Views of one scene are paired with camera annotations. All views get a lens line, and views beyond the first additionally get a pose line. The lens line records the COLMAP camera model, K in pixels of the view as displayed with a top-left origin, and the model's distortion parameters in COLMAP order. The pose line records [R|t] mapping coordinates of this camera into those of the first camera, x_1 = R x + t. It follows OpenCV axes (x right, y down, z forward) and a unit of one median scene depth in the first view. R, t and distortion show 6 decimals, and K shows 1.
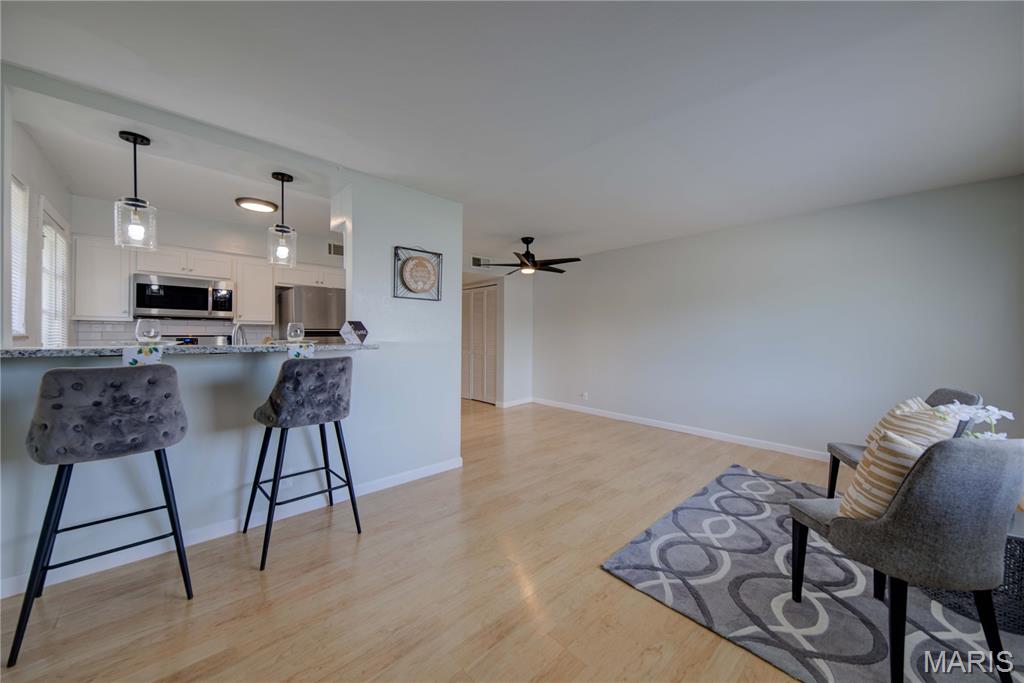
lens RADIAL K [[372.1, 0, 511.4], [0, 372.1, 335.0], [0, 0, 1]] dist [0.022042, -0.010191]
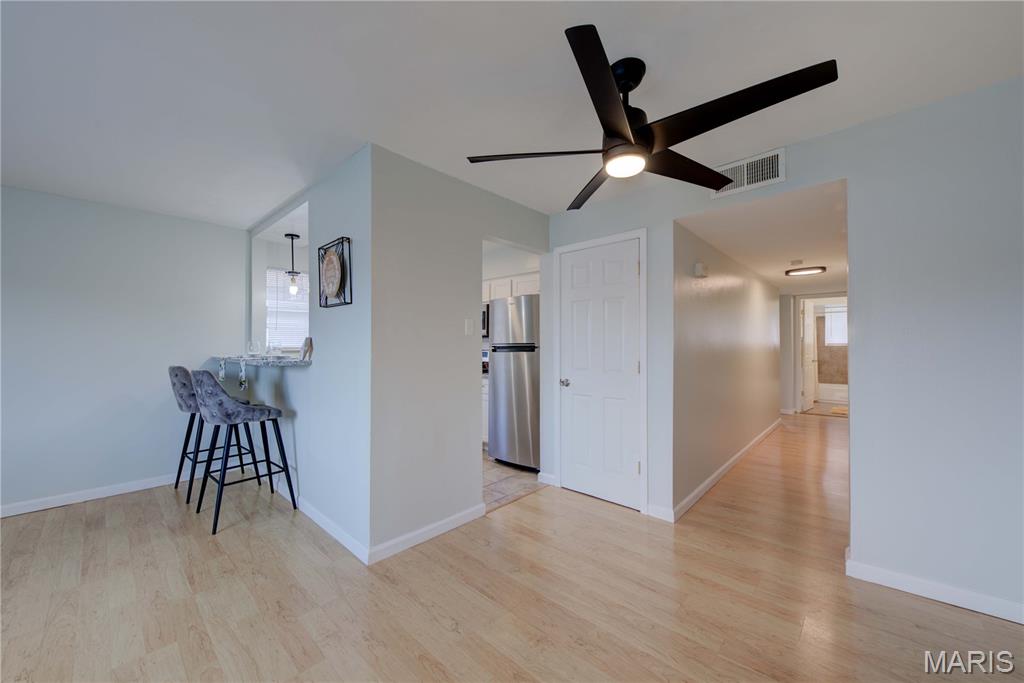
lens RADIAL K [[384.2, 0, 512.0], [0, 384.2, 341.5], [0, 0, 1]] dist [0.004339, -0.000106]
pose [[0.078757, -0.014668, -0.996786, 0.692115], [-0.002607, 0.999885, -0.014919, -0.012265], [0.996890, 0.003773, 0.078710, 1.561743]]
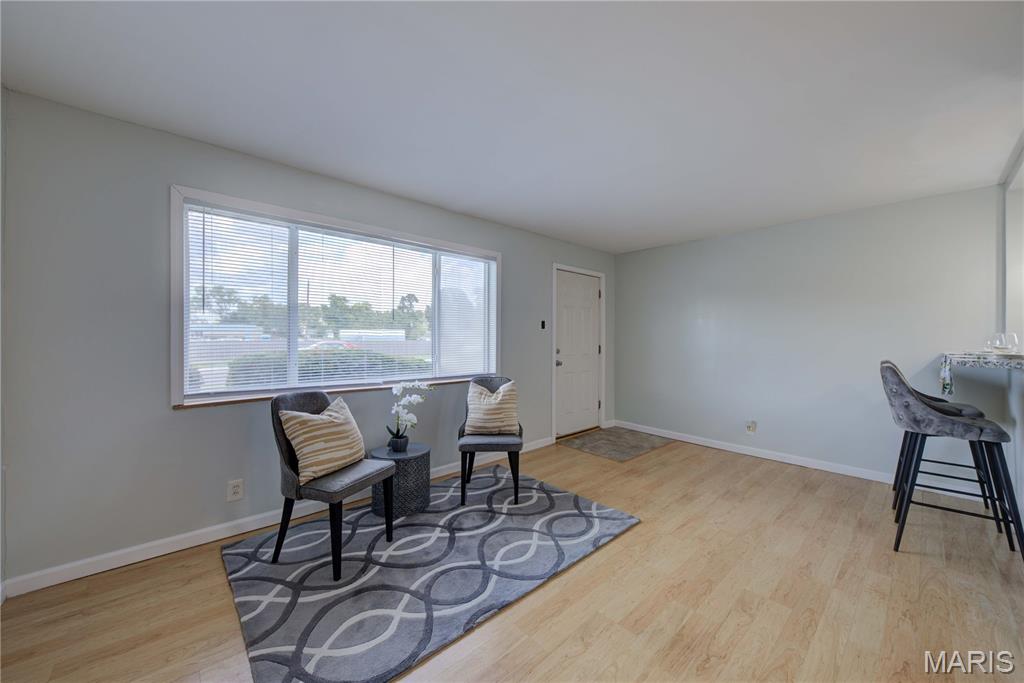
lens RADIAL K [[372.1, 0, 511.4], [0, 372.1, 335.0], [0, 0, 1]] dist [0.022042, -0.010191]
pose [[-0.999900, -0.008606, 0.011233, 0.511393], [-0.008663, 0.999950, -0.005050, -0.011457], [-0.011189, -0.005147, -0.999924, 1.746975]]
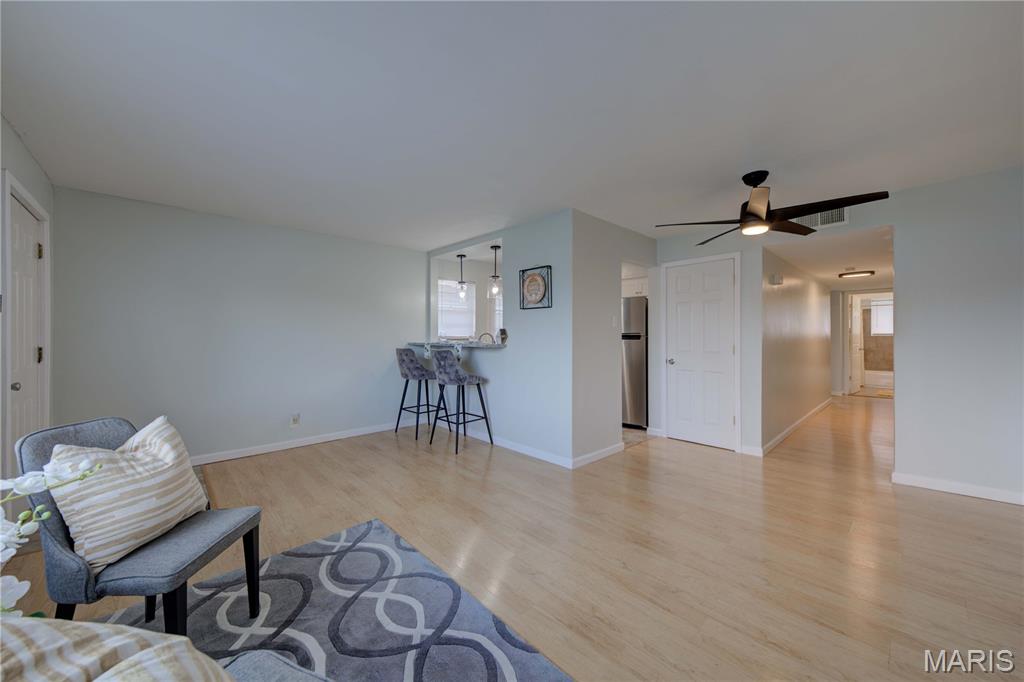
lens RADIAL K [[372.1, 0, 511.4], [0, 372.1, 334.5], [0, 0, 1]] dist [0.022042, -0.010191]
pose [[0.003084, -0.009678, -0.999948, 1.146653], [-0.003349, 0.999947, -0.009688, 0.000374], [0.999990, 0.003379, 0.003051, 1.097231]]
